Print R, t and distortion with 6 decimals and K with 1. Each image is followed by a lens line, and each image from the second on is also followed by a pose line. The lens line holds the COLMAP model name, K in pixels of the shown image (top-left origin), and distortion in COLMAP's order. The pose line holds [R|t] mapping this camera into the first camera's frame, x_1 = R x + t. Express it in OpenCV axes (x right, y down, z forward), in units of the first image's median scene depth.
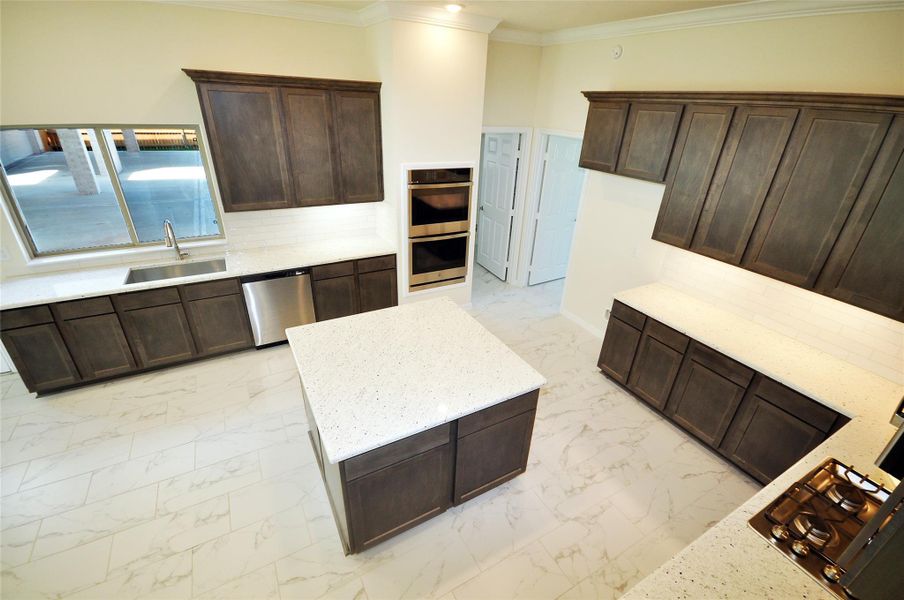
lens RADIAL K [[395.9, 0, 454.8], [0, 395.9, 307.5], [0, 0, 1]] dist [0.000205, -0.000970]
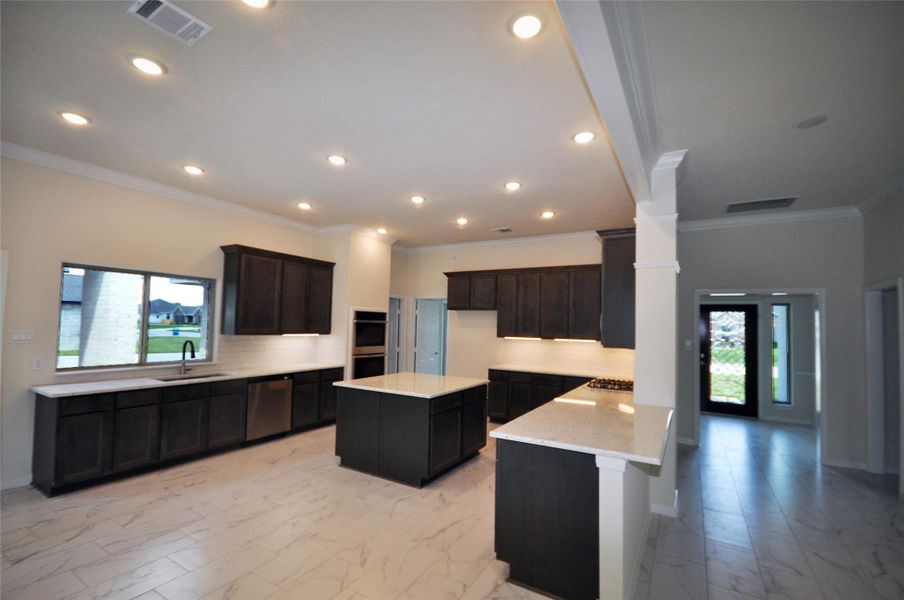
lens RADIAL K [[395.9, 0, 454.8], [0, 395.9, 307.5], [0, 0, 1]] dist [0.000205, -0.000970]
pose [[0.866119, 0.001426, 0.499836, -0.564897], [0.239787, 0.876227, -0.418006, 0.401316], [-0.438566, 0.481897, 0.758575, -0.383265]]
